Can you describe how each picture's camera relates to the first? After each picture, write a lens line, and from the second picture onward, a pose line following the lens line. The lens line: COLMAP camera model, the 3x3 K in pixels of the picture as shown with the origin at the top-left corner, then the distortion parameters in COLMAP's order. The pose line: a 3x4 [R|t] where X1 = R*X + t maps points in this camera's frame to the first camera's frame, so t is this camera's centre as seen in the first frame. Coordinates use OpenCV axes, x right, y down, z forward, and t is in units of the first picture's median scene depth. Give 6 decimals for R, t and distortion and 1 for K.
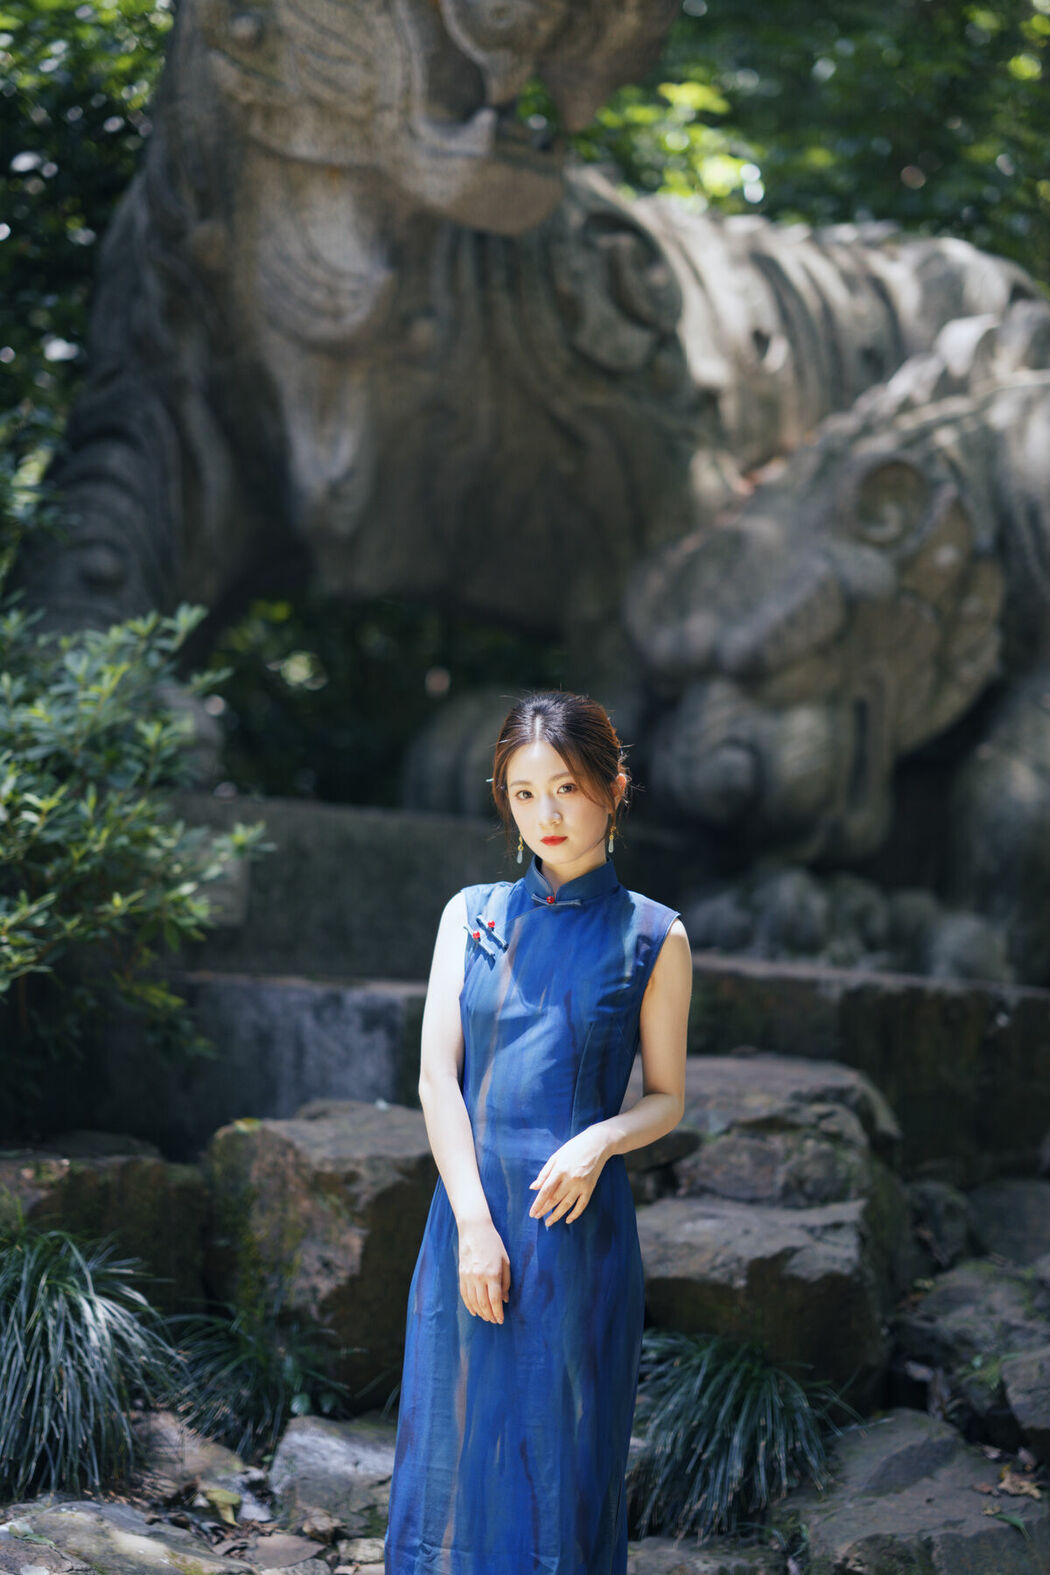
lens RADIAL K [[3799.9, 0, 525.0], [0, 3799.9, 787.5], [0, 0, 1]] dist [0.202415, -0.419158]
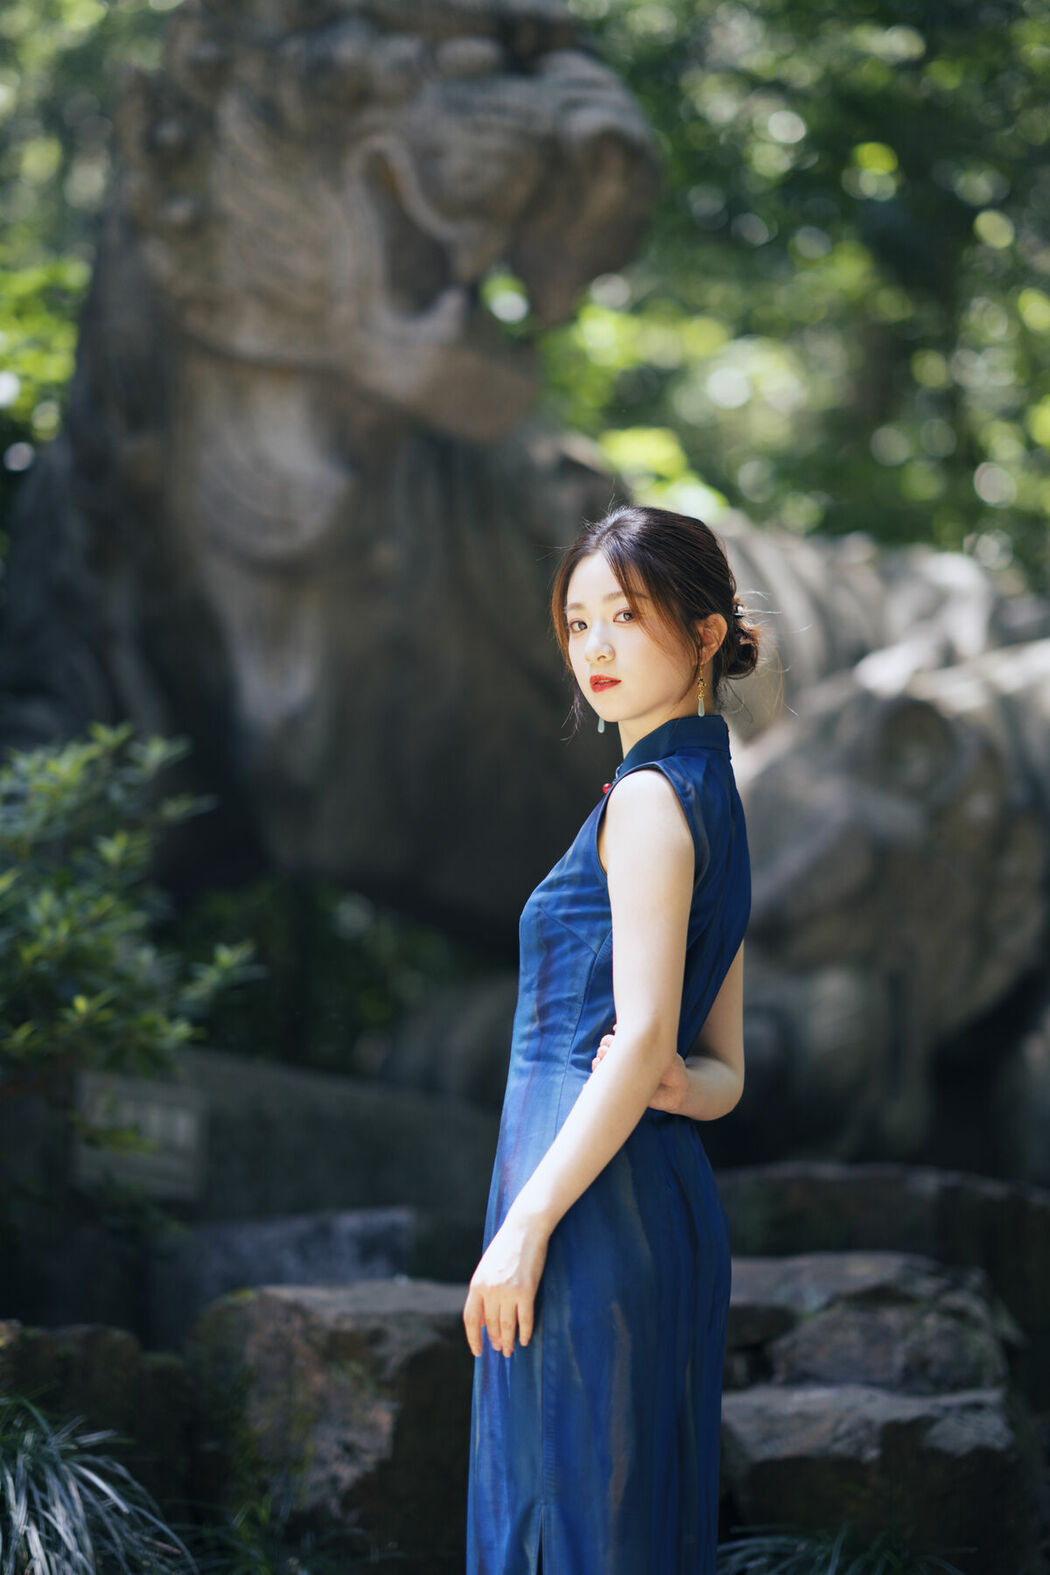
lens RADIAL K [[3799.9, 0, 525.0], [0, 3799.9, 787.5], [0, 0, 1]] dist [0.202415, -0.419158]
pose [[0.998767, -0.026885, 0.041725, -0.042320], [0.034468, 0.980544, -0.193249, 0.136904], [-0.035717, 0.194449, 0.980262, 0.185413]]
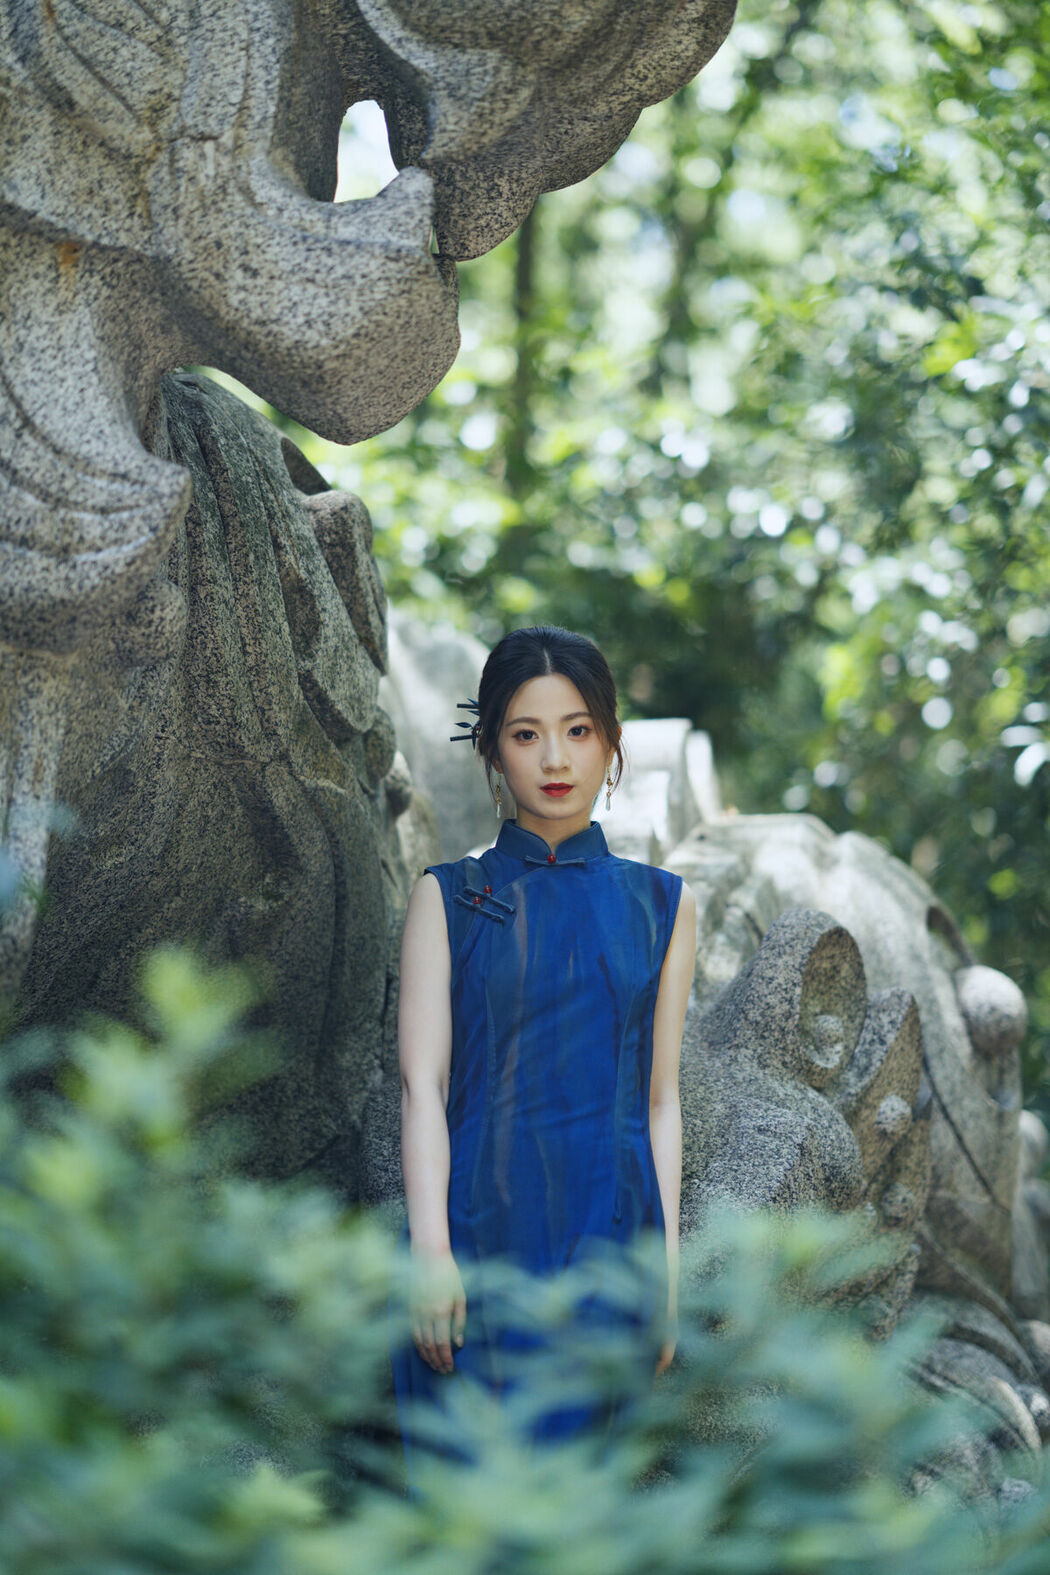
lens RADIAL K [[3808.7, 0, 530.6], [0, 3808.7, 778.6], [0, 0, 1]] dist [0.185370, -0.162648]
pose [[0.857606, 0.080439, 0.507978, -0.301883], [-0.002652, 0.988372, -0.152033, -0.031044], [-0.514300, 0.129037, 0.847847, 0.731121]]
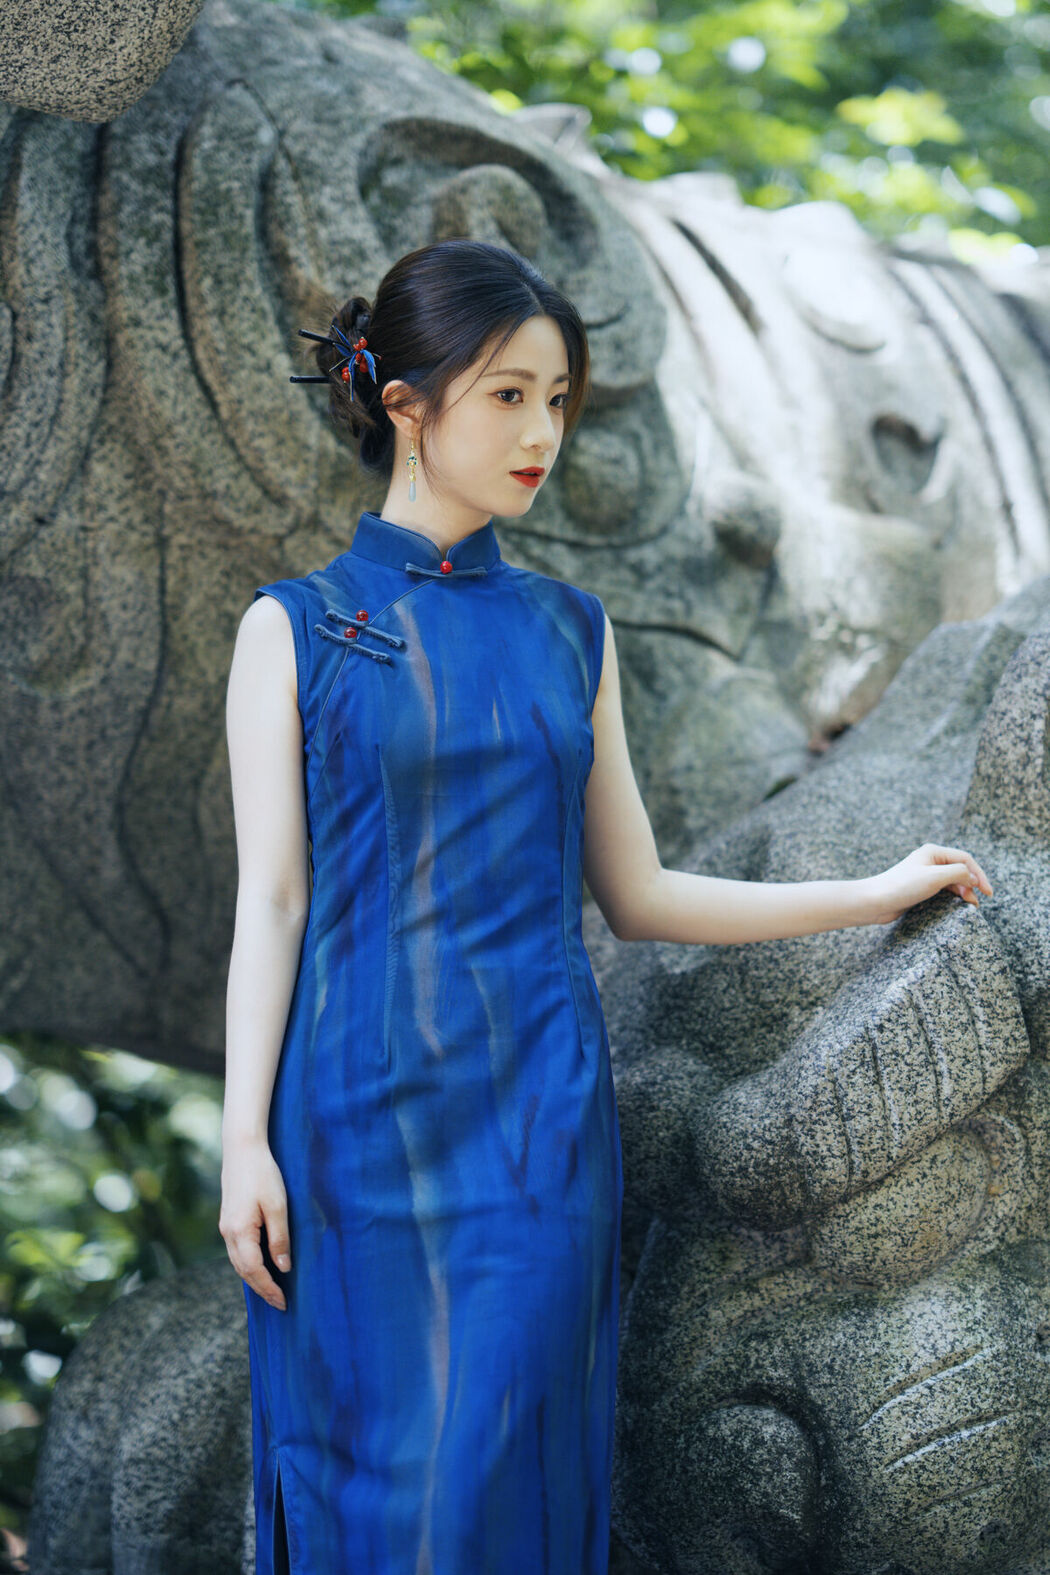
lens RADIAL K [[3808.7, 0, 530.6], [0, 3808.7, 778.6], [0, 0, 1]] dist [0.185370, -0.162648]
pose [[0.986503, -0.067102, -0.149362, 0.123406], [0.047880, 0.990519, -0.128762, -0.031656], [0.156586, 0.119873, 0.980363, 0.812869]]
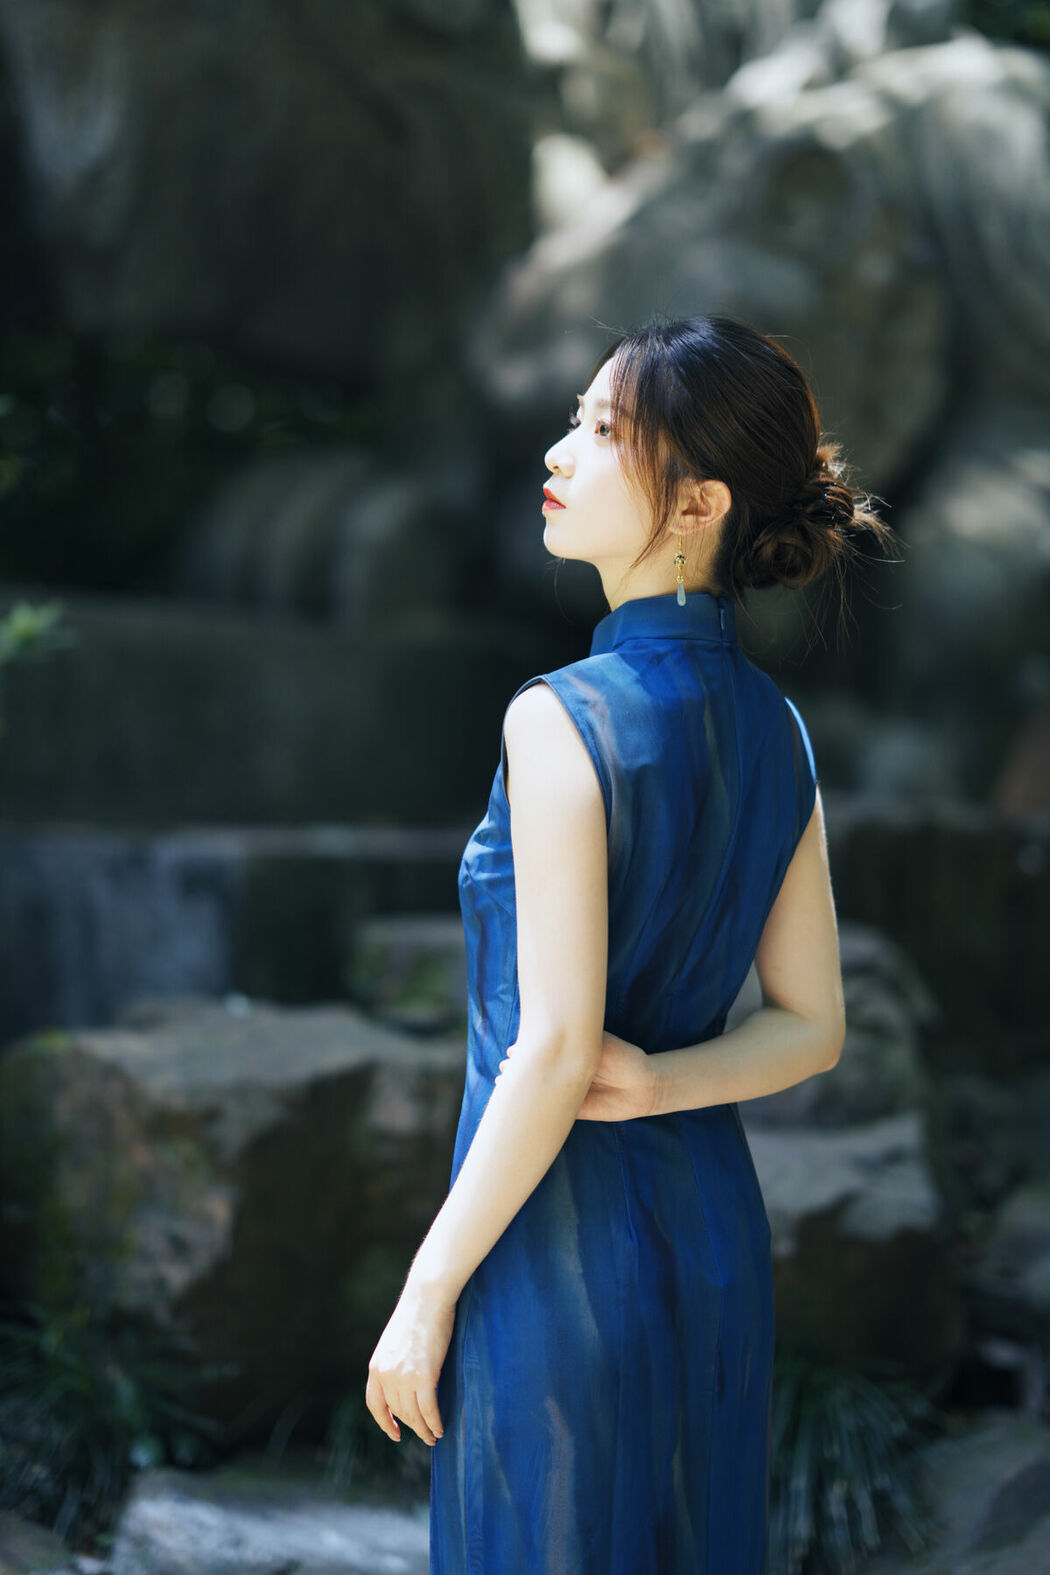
lens RADIAL K [[3808.7, 0, 530.6], [0, 3808.7, 778.6], [0, 0, 1]] dist [0.185370, -0.162648]
pose [[0.995121, -0.024555, 0.095559, -0.049672], [0.021247, 0.999145, 0.035474, 0.018711], [-0.096348, -0.033271, 0.994792, 0.303644]]
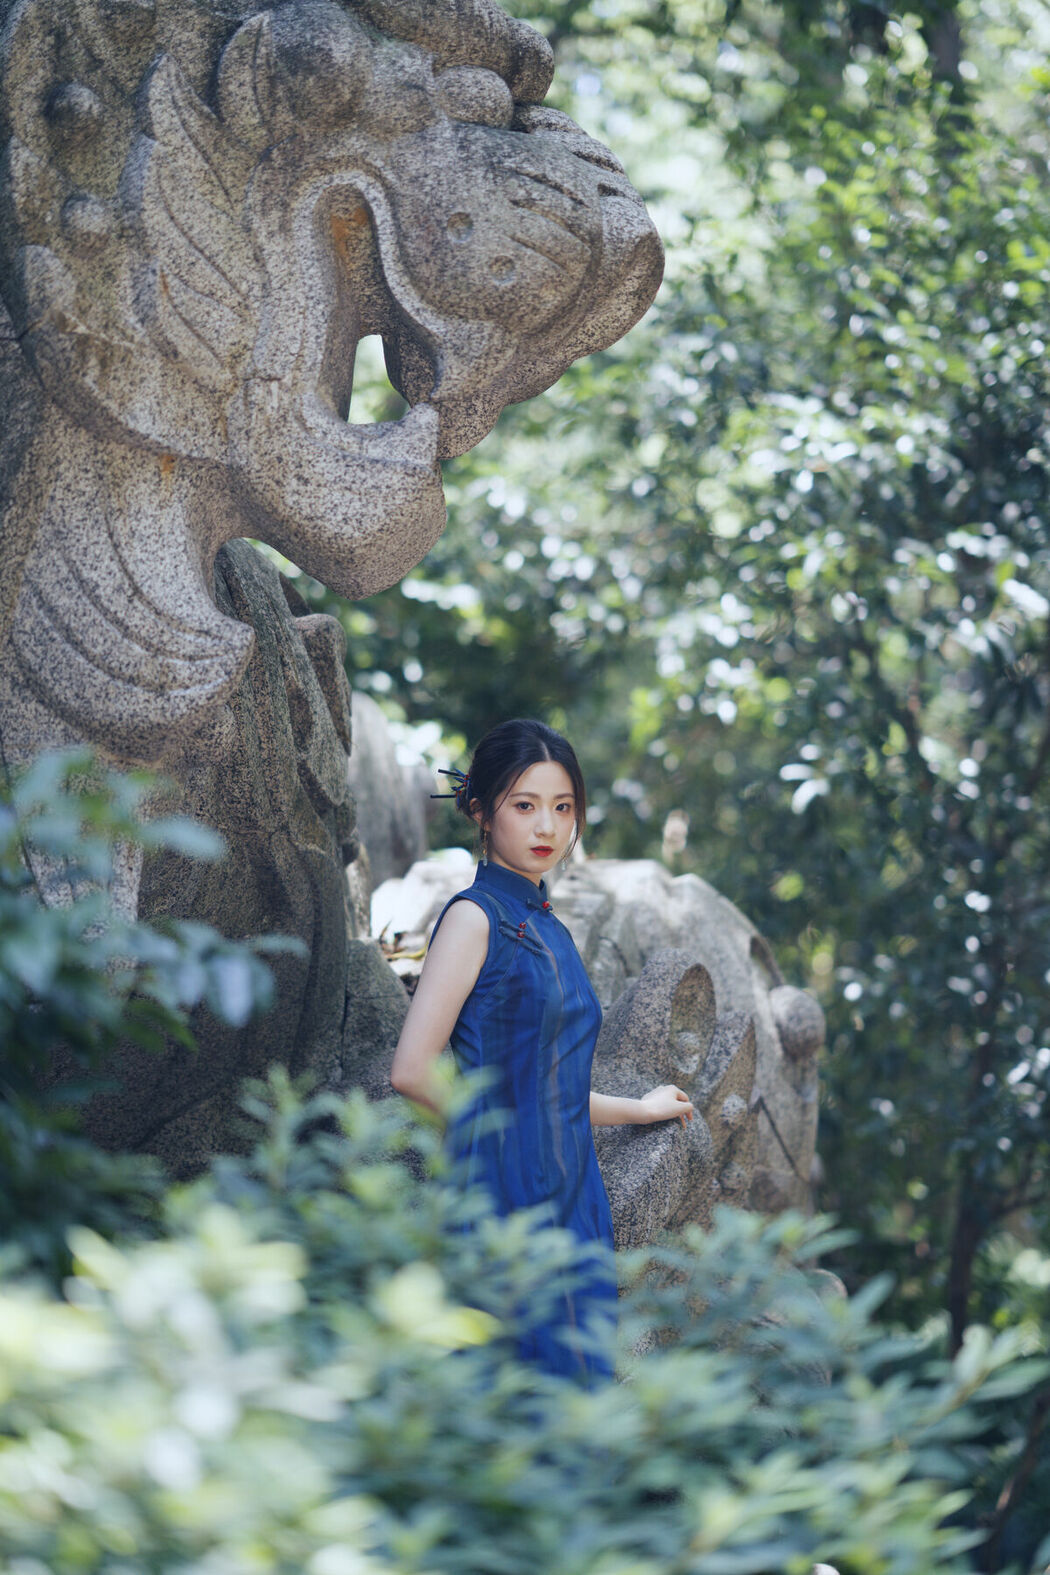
lens RADIAL K [[3799.9, 0, 525.0], [0, 3799.9, 787.5], [0, 0, 1]] dist [0.202415, -0.419158]
pose [[0.812787, 0.093042, 0.575084, -0.458275], [-0.019336, 0.990928, -0.132993, -0.031795], [-0.582241, 0.096975, 0.807212, 0.585398]]
